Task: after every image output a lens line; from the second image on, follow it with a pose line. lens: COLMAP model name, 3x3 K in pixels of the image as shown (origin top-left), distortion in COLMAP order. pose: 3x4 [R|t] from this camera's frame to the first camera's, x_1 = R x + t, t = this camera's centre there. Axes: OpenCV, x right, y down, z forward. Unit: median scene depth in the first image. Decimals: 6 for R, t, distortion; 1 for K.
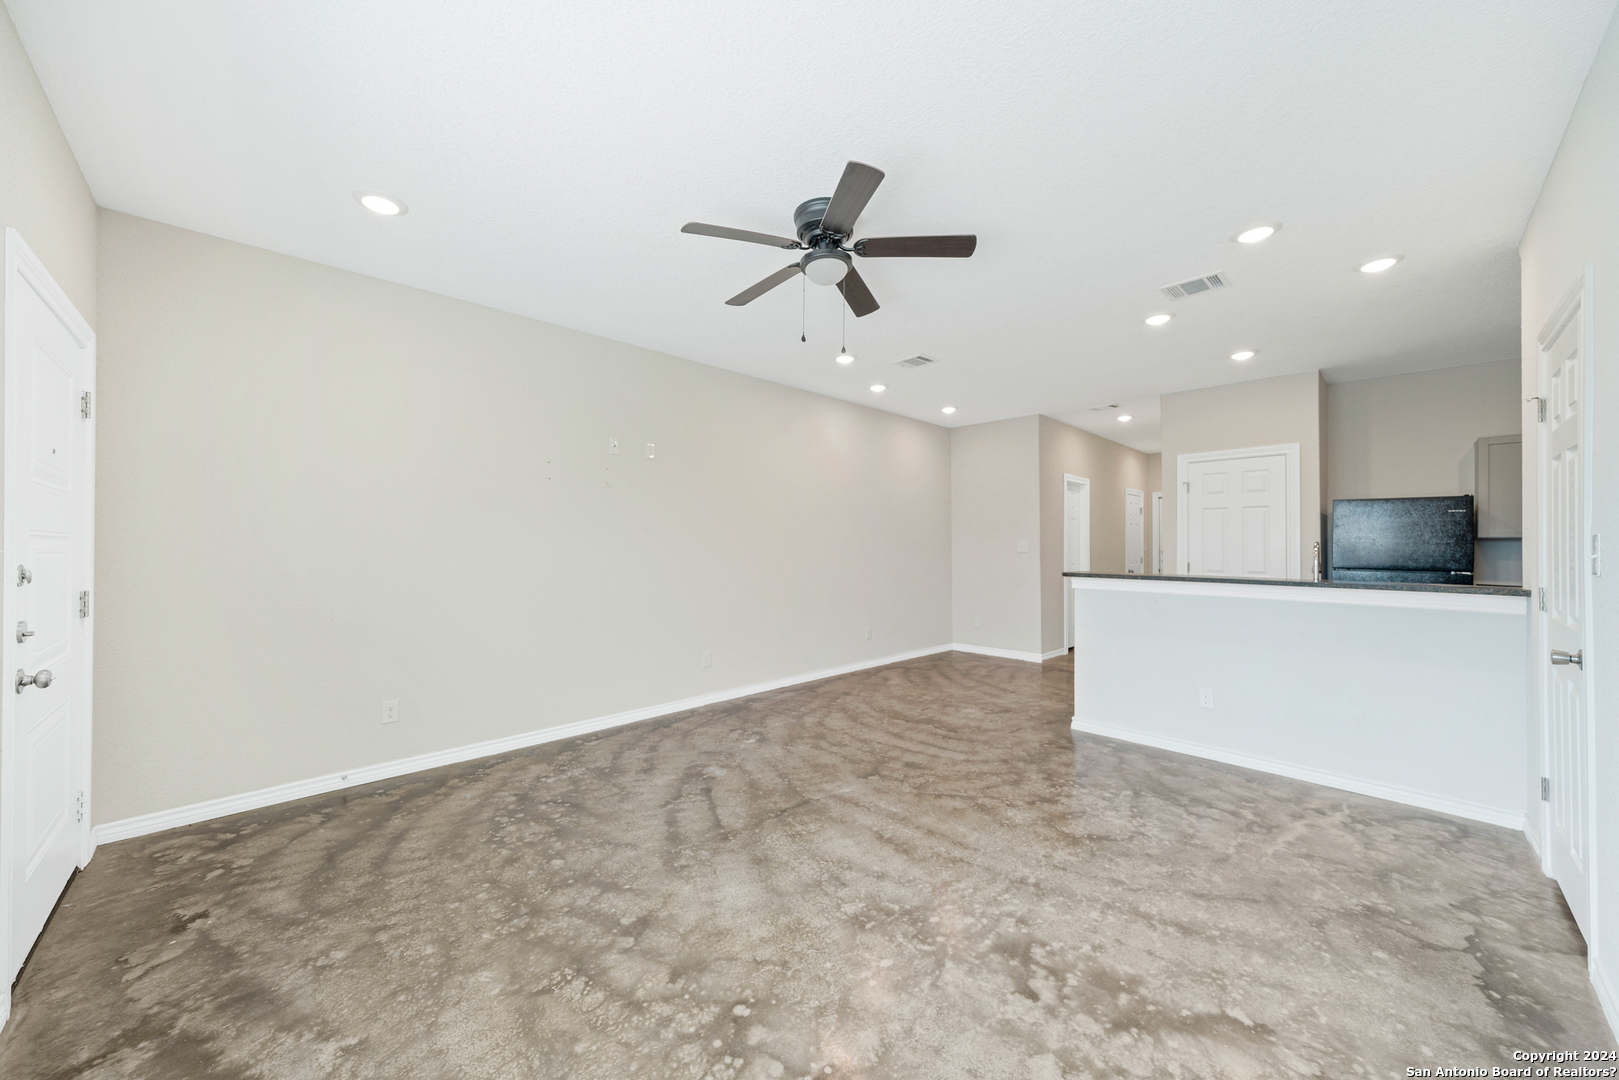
lens RADIAL K [[583.9, 0, 811.2], [0, 583.9, 526.4], [0, 0, 1]] dist [0.004775, -0.000683]
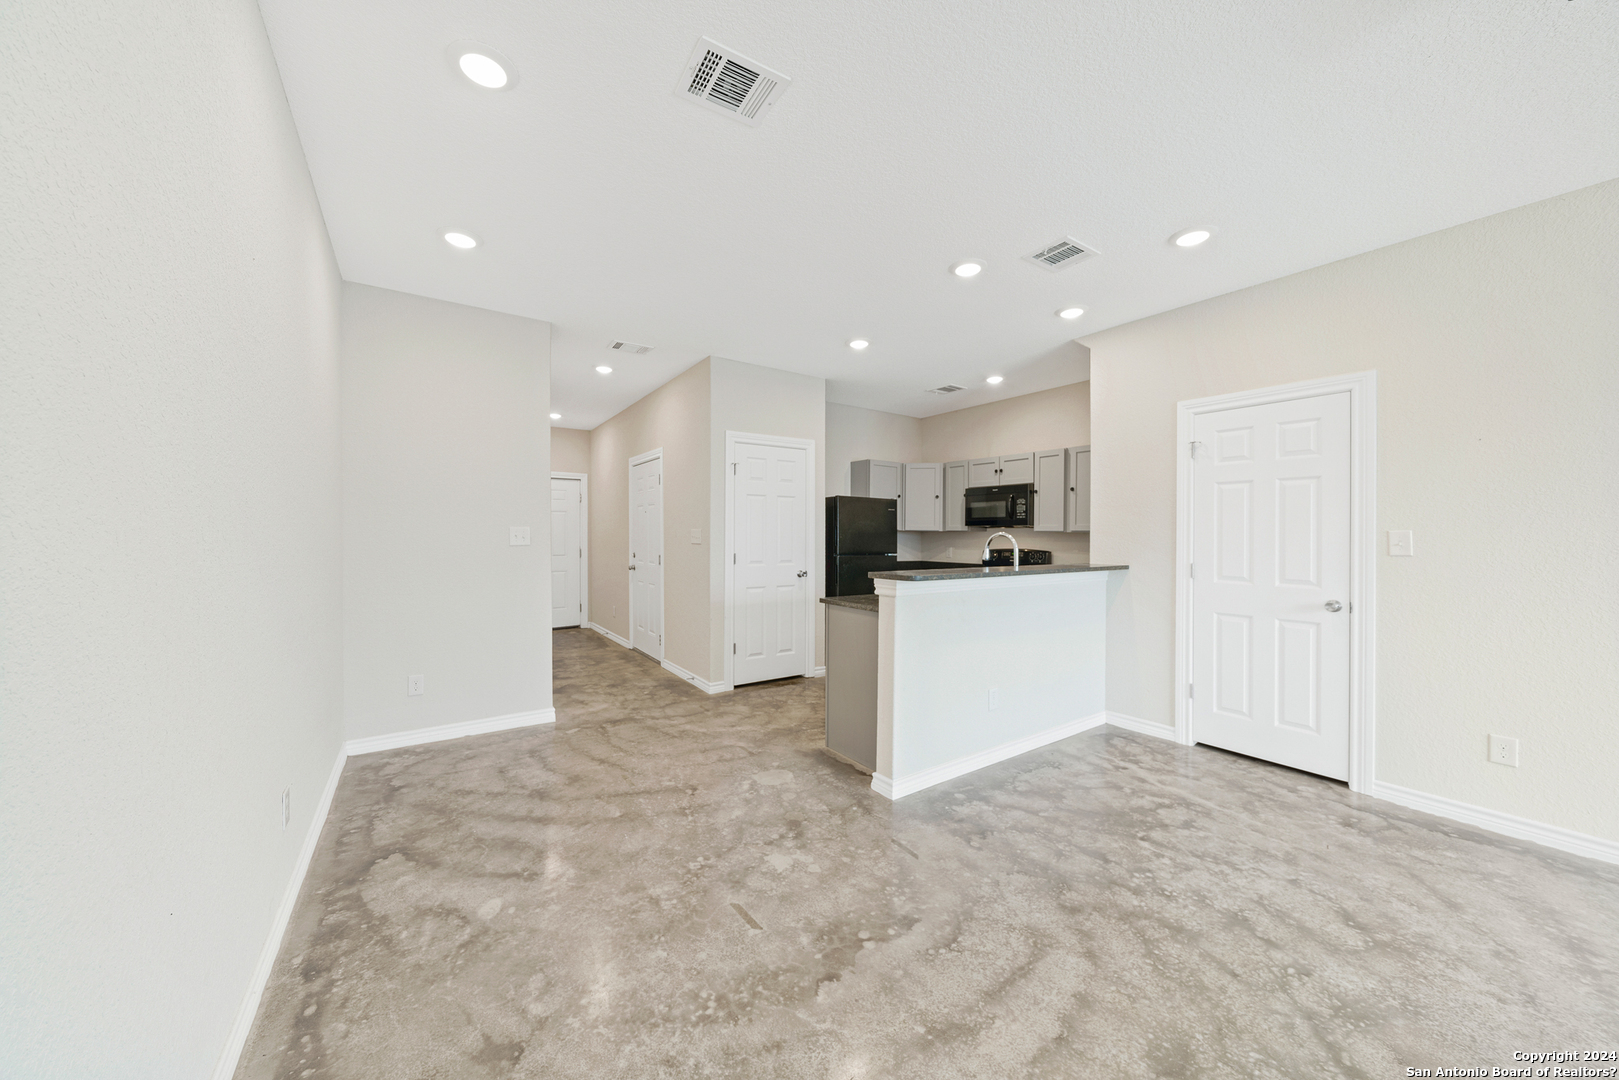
lens RADIAL K [[555.6, 0, 801.6], [0, 555.6, 534.7], [0, 0, 1]] dist [-0.005789, 0.000222]
pose [[0.185543, -0.002195, 0.982634, -0.297565], [-0.035447, 0.999332, 0.008926, 0.043075], [-0.981997, -0.036488, 0.185341, 1.374439]]
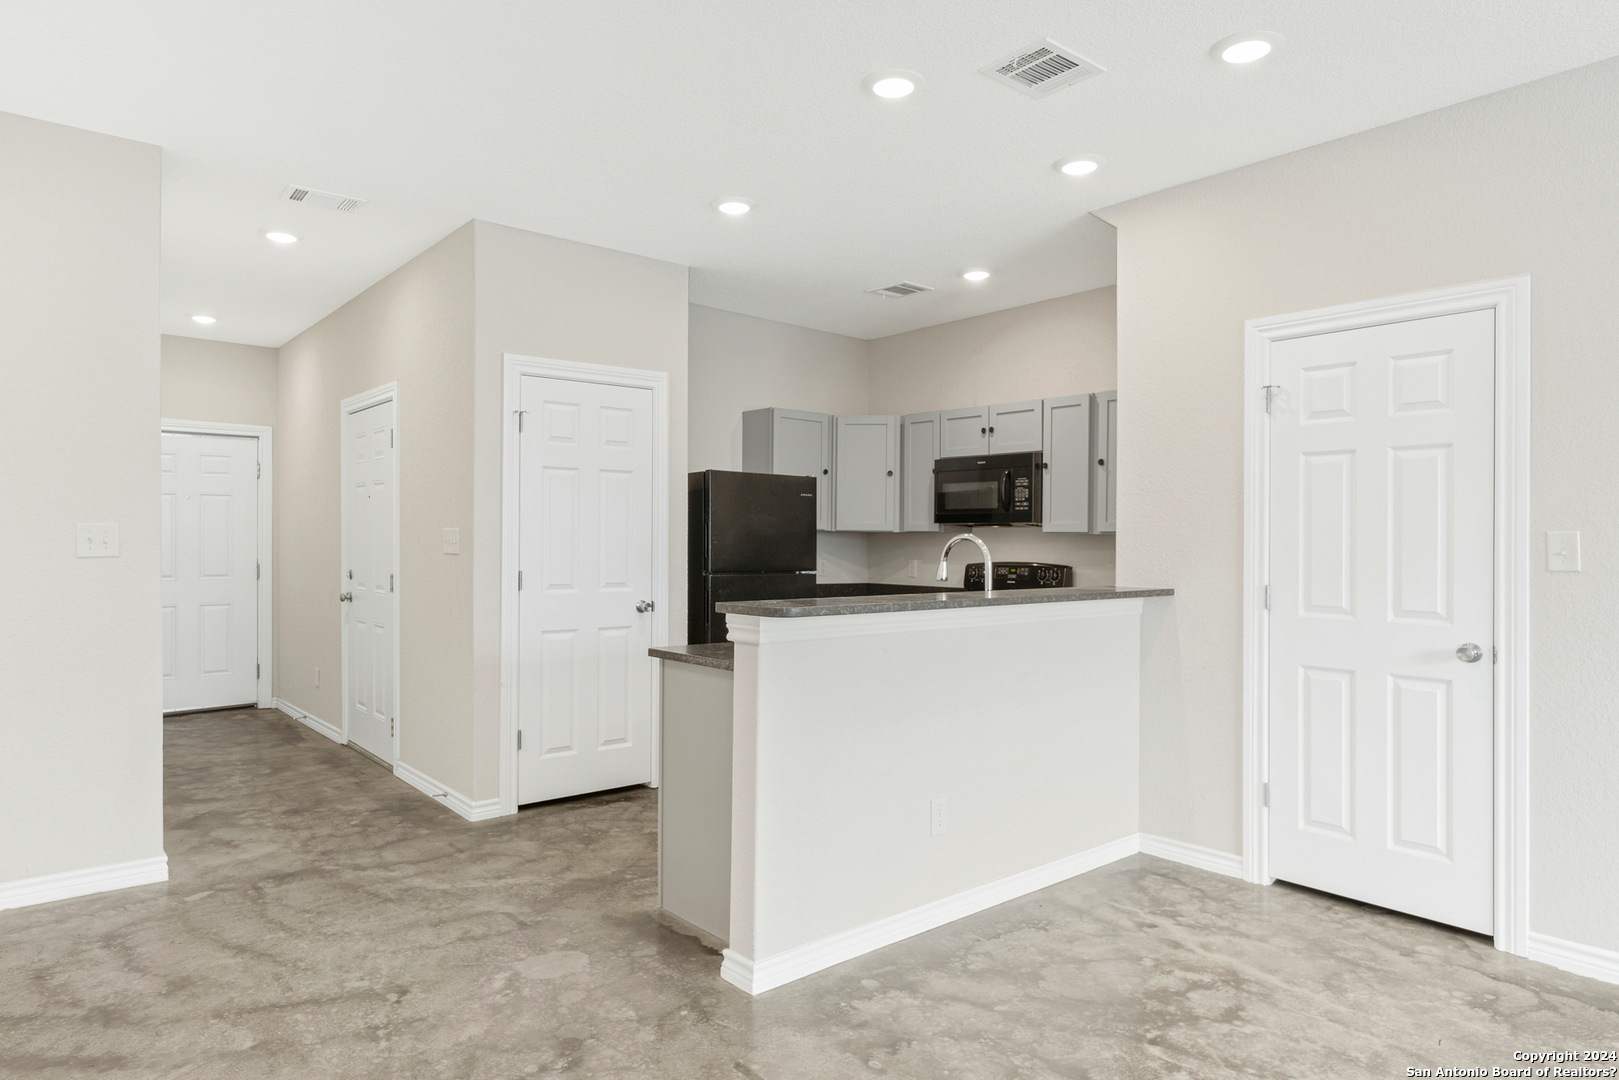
lens RADIAL K [[970.5, 0, 797.3], [0, 970.5, 536.0], [0, 0, 1]] dist [0.004052, 0.000137]
pose [[0.090143, 0.000136, 0.995929, -0.293515], [-0.036324, 0.999335, 0.003151, 0.039633], [-0.995266, -0.036460, 0.090088, 1.272293]]
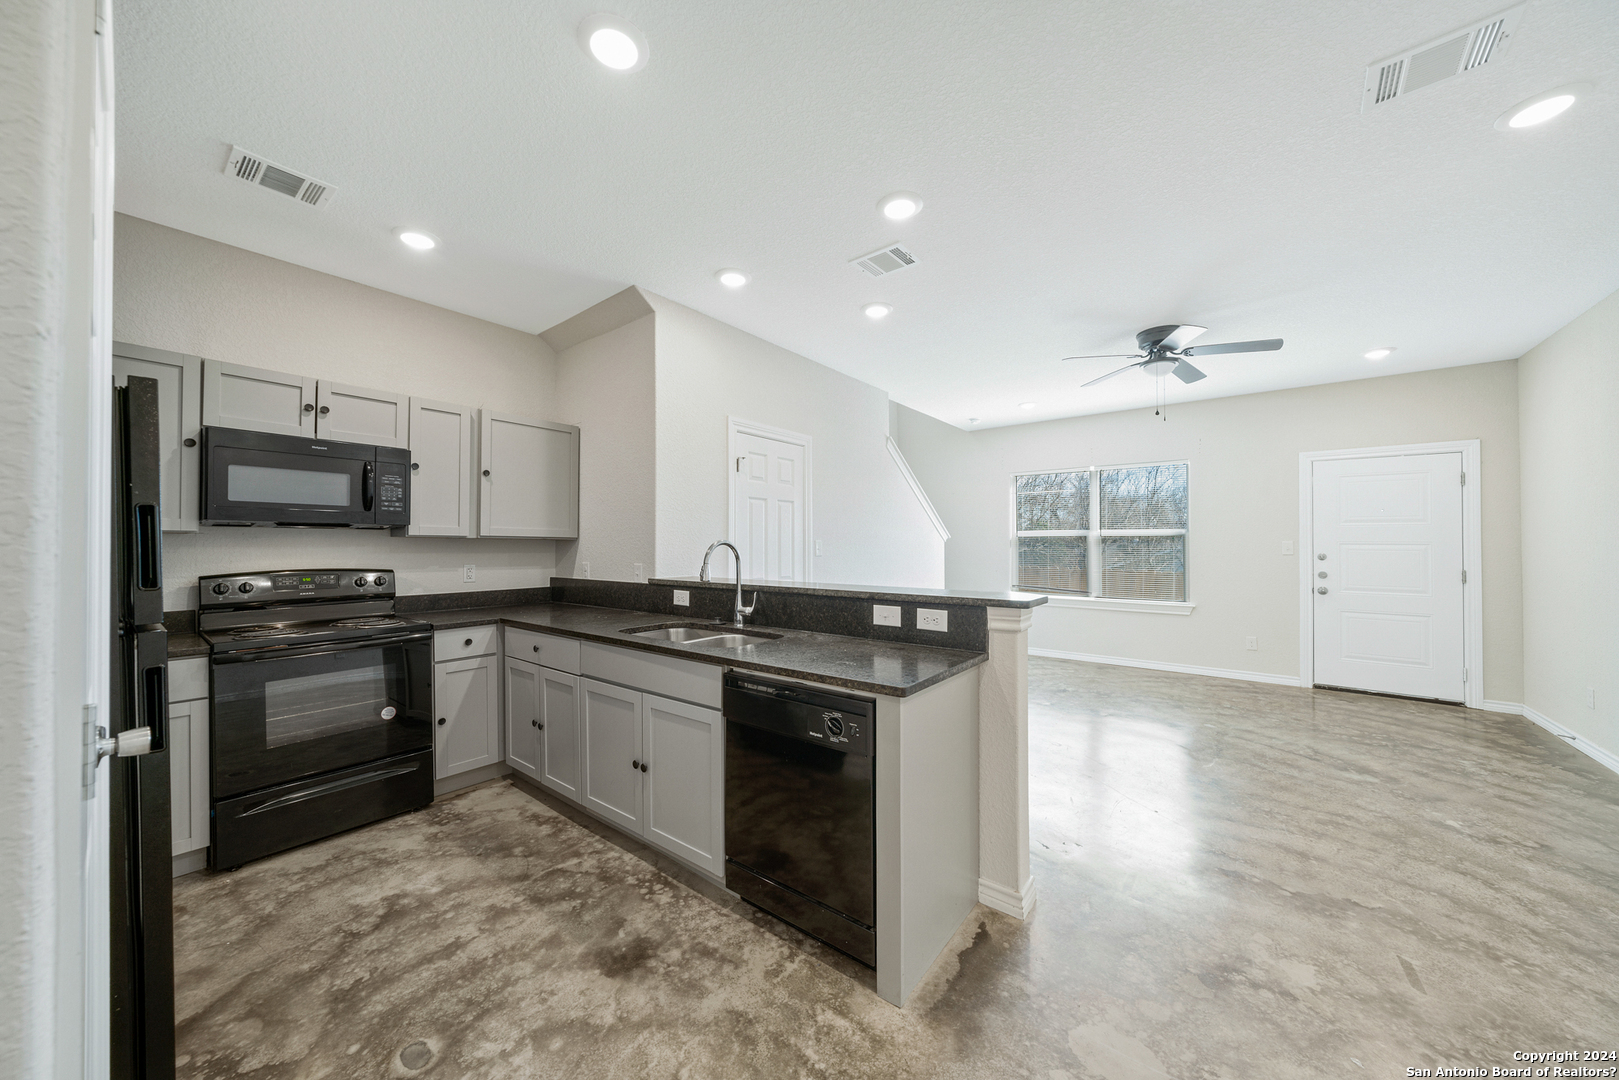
lens RADIAL K [[555.6, 0, 793.2], [0, 555.6, 542.0], [0, 0, 1]] dist [-0.005789, 0.000222]
pose [[-0.994635, -0.008013, -0.103141, 0.982123], [-0.004274, 0.999327, -0.036422, 0.067278], [0.103363, -0.035786, -0.994000, 2.038468]]
